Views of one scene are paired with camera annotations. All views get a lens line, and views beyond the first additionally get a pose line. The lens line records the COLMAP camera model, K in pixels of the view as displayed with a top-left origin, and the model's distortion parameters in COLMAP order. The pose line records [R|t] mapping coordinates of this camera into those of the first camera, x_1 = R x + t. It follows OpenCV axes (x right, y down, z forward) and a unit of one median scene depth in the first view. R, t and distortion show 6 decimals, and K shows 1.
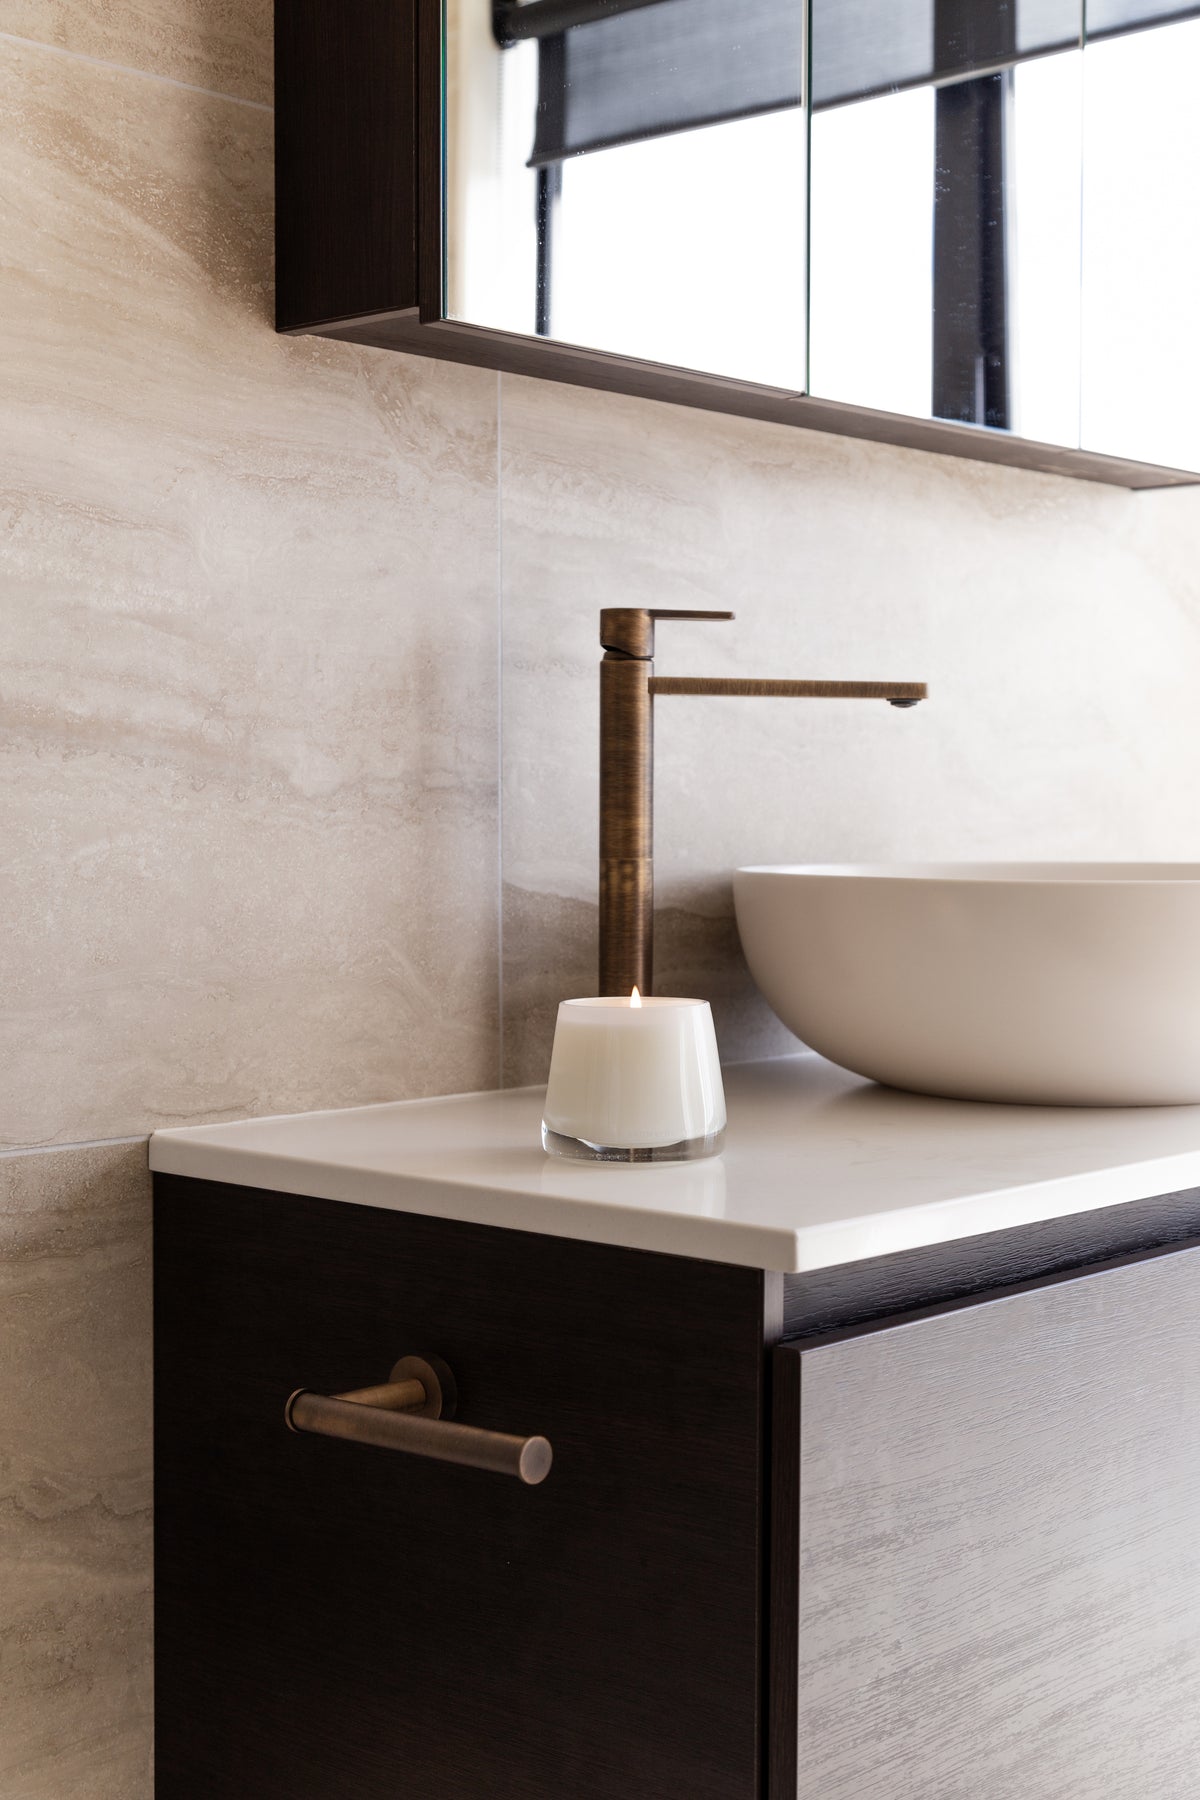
lens RADIAL K [[2605.4, 0, 599.9], [0, 2605.4, 900.9], [0, 0, 1]] dist [0.001892, 0.000000]
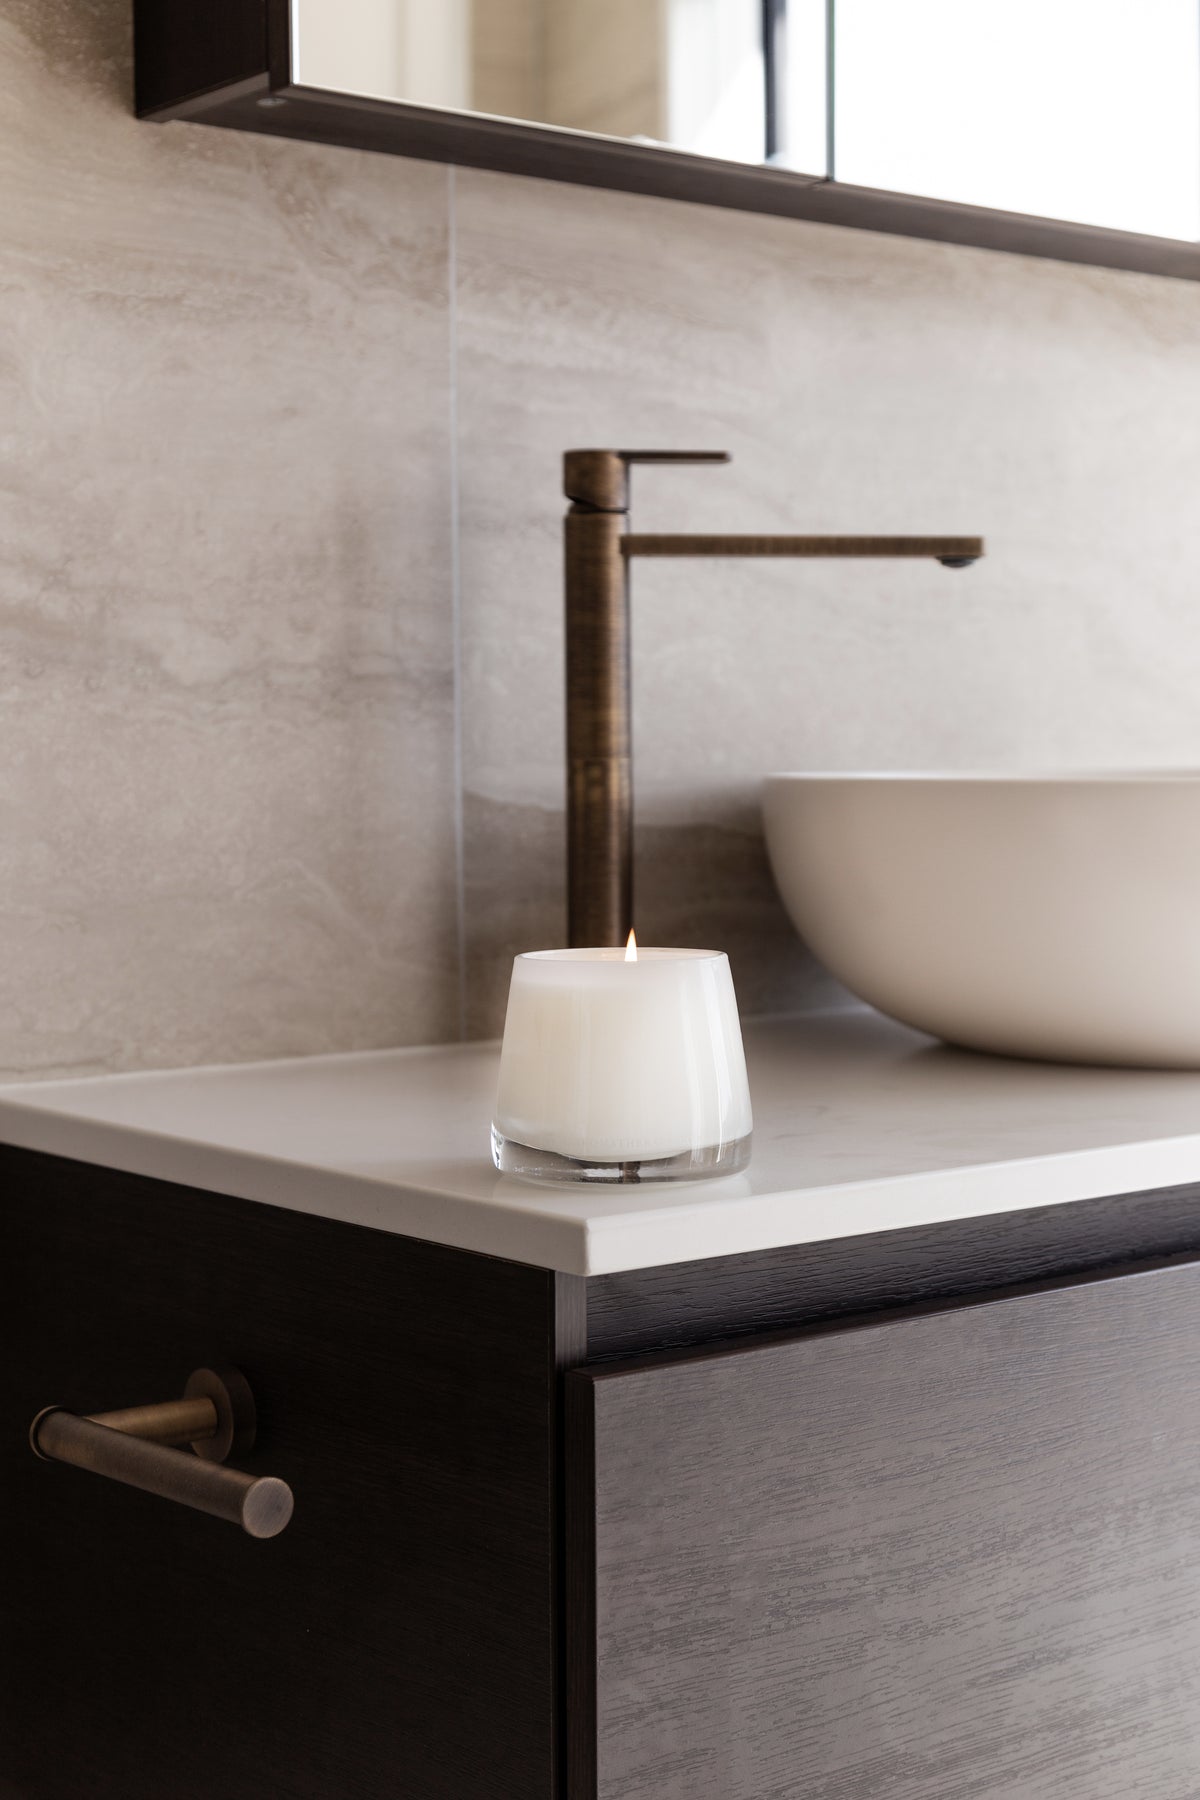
lens RADIAL K [[2845.0, 0, 600.2], [0, 2845.0, 897.1], [0, 0, 1]] dist [0.006333, 0.000000]
pose [[0.987209, -0.001441, -0.159422, 0.165070], [0.003857, 0.999882, 0.014847, 0.014462], [0.159382, -0.015272, 0.987099, 0.134972]]
